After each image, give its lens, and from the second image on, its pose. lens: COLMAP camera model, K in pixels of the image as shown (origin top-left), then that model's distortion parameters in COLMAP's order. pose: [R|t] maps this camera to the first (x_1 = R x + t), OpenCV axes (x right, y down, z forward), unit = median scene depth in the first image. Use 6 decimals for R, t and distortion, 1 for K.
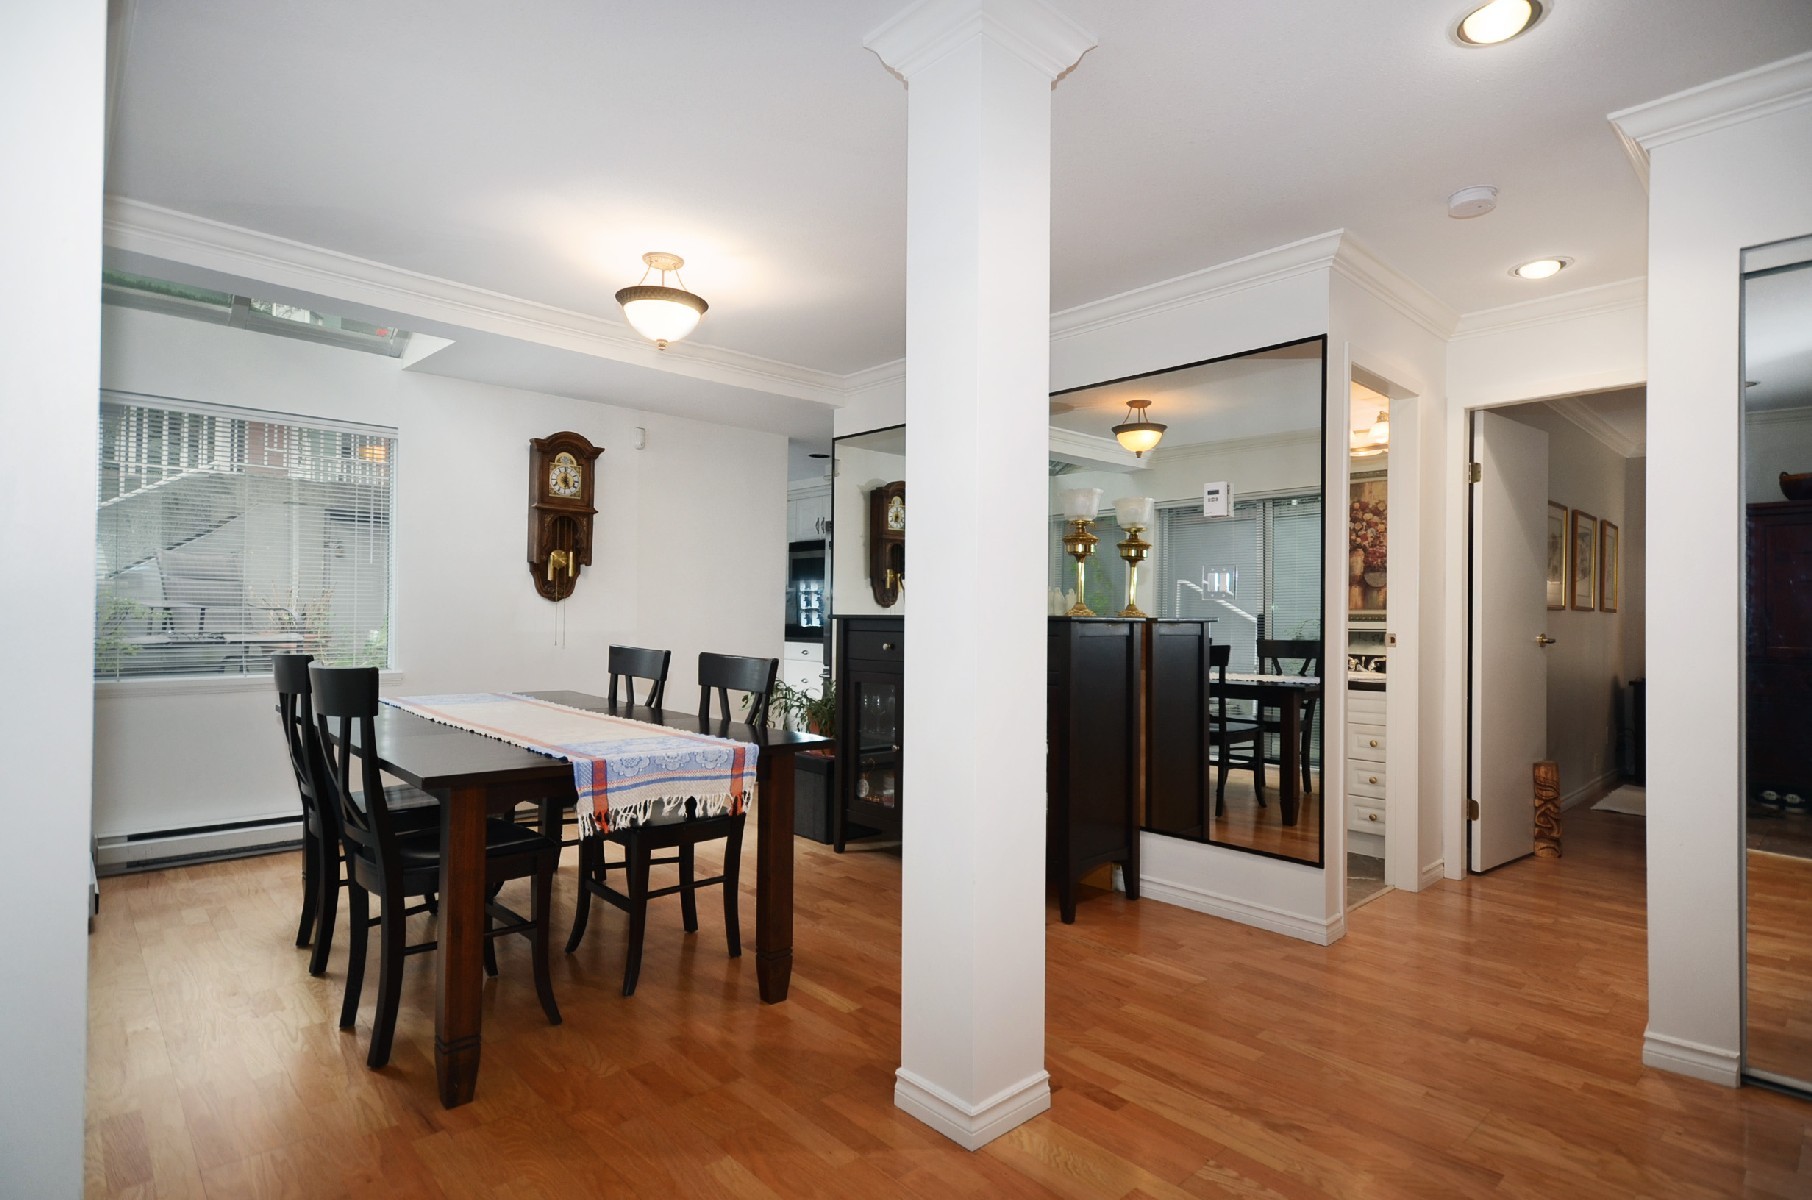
lens RADIAL K [[909.1, 0, 906.1], [0, 909.1, 603.6], [0, 0, 1]] dist [0.004789, -0.001017]
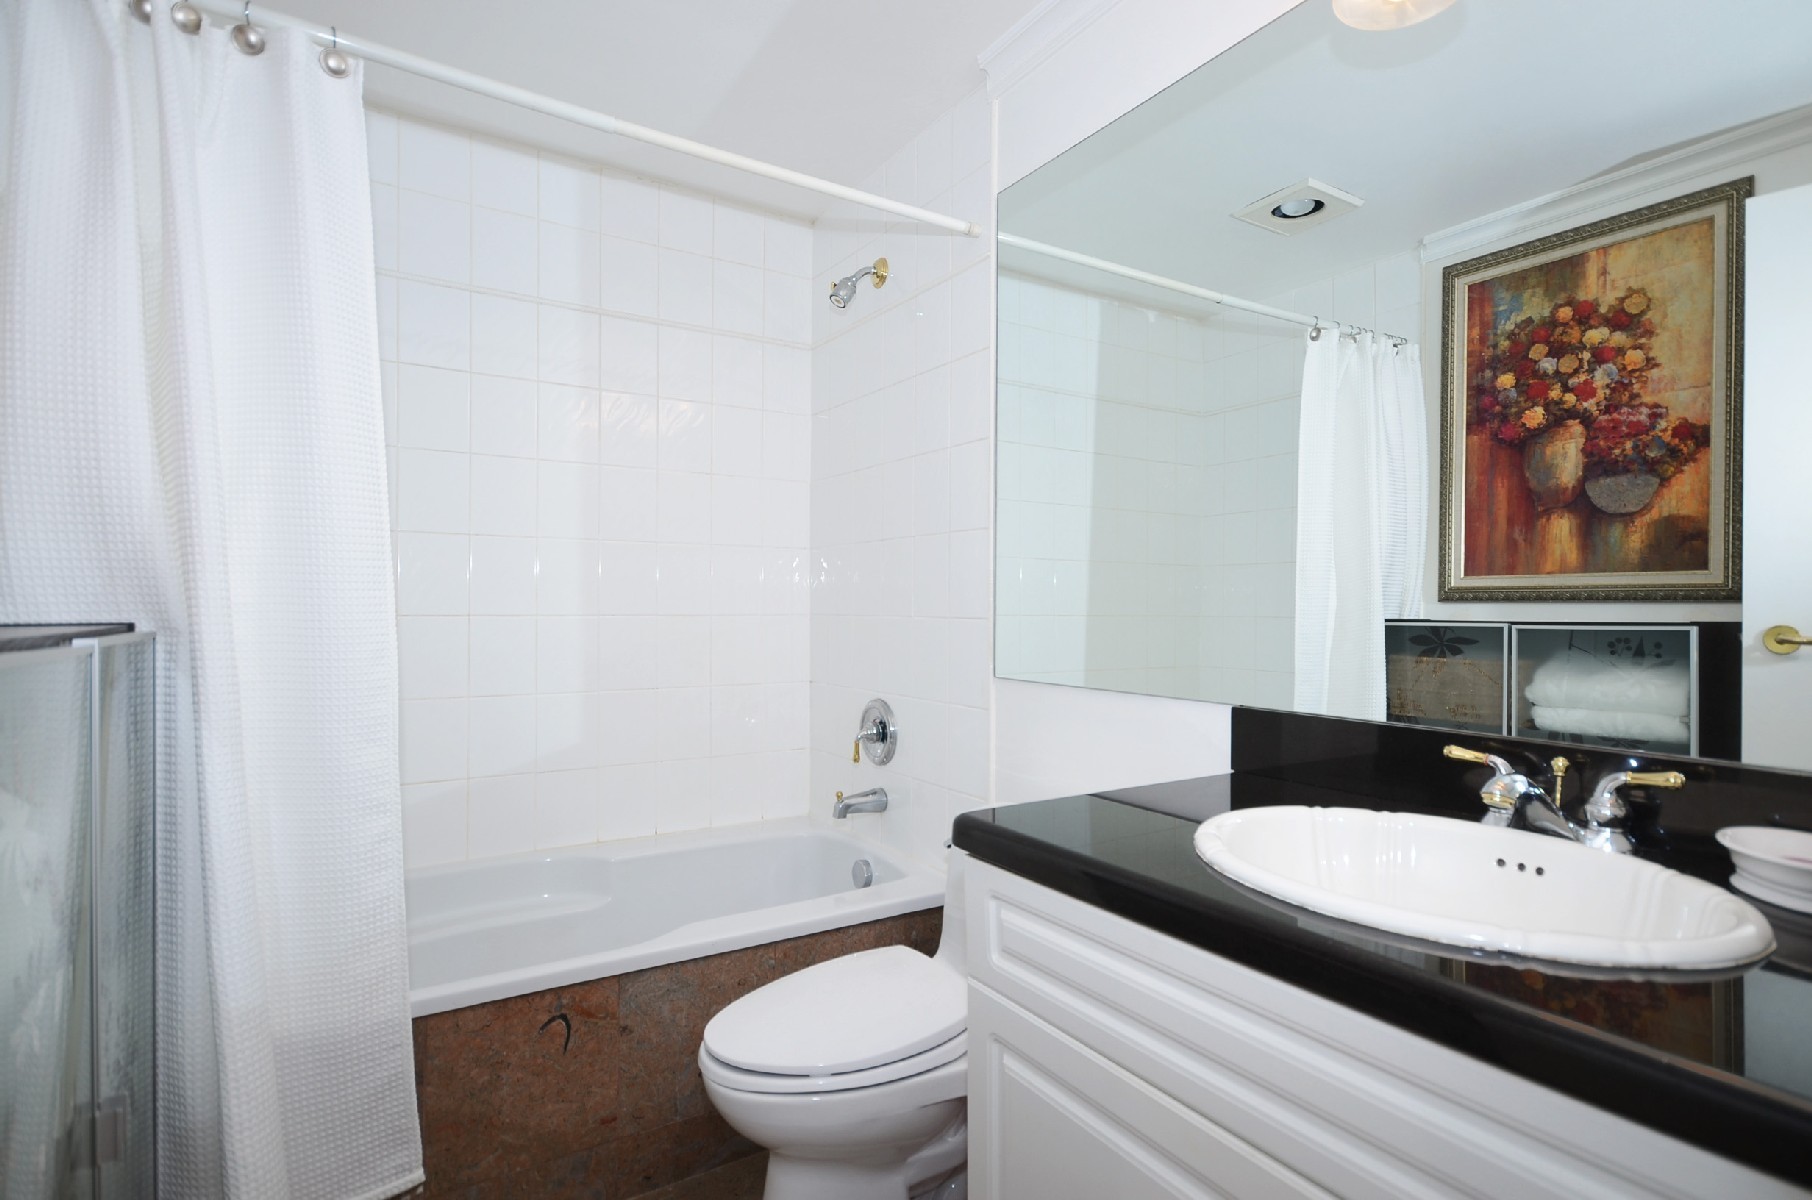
lens RADIAL K [[909.1, 0, 906.1], [0, 909.1, 601.6], [0, 0, 1]] dist [0.004789, -0.001017]
pose [[0.982987, -0.006769, -0.183548, 0.287337], [0.009294, 0.999874, 0.012902, 0.010622], [0.183438, -0.014388, 0.982926, 0.559554]]
